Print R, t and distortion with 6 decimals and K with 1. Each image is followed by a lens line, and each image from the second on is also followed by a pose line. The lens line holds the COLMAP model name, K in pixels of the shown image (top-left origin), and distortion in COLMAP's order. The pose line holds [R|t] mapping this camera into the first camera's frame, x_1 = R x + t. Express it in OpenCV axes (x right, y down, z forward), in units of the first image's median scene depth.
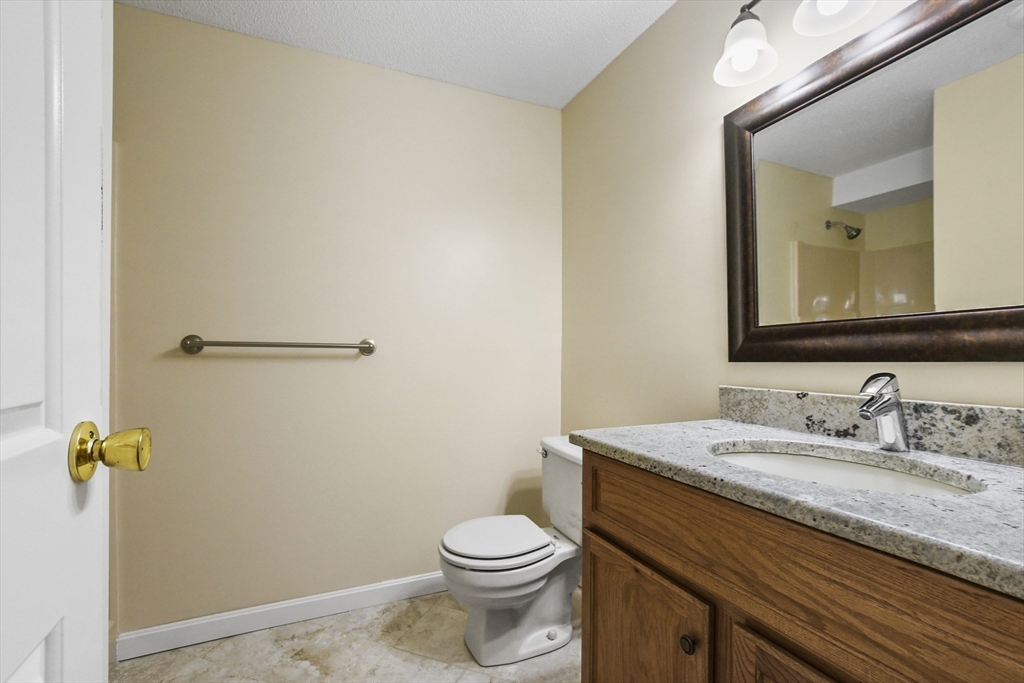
lens RADIAL K [[455.0, 0, 513.1], [0, 455.0, 349.6], [0, 0, 1]] dist [-0.008980, 0.003456]
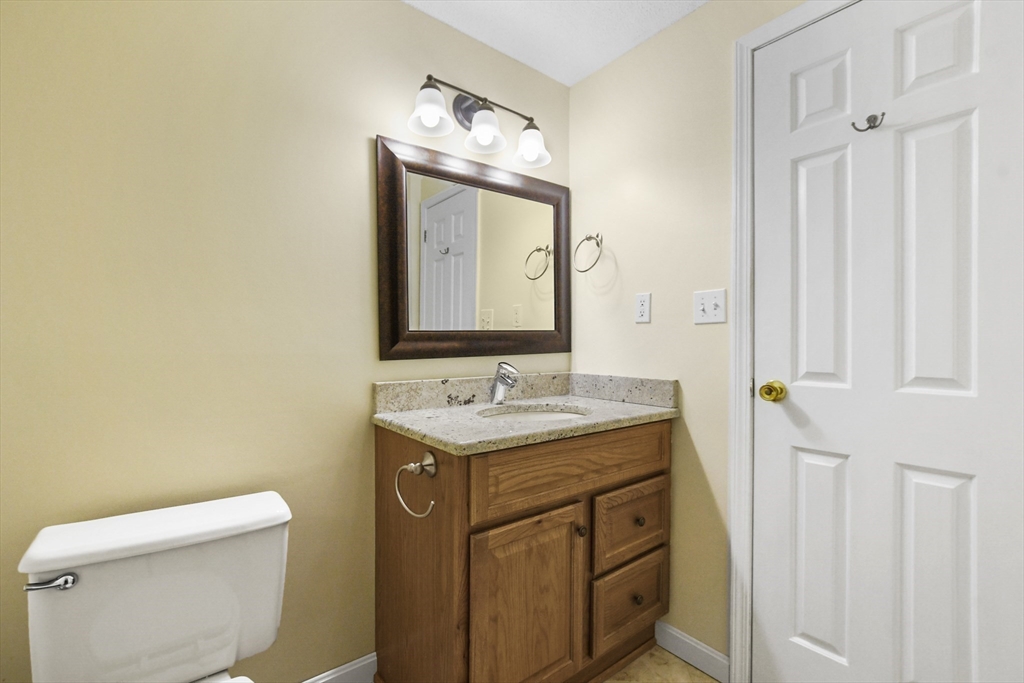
lens RADIAL K [[455.0, 0, 513.4], [0, 455.0, 335.4], [0, 0, 1]] dist [-0.008980, 0.003456]
pose [[-0.246296, 0.010242, 0.969141, -0.849170], [-0.013109, 0.999817, -0.013898, -0.028747], [-0.969106, -0.016127, -0.246116, 1.206957]]
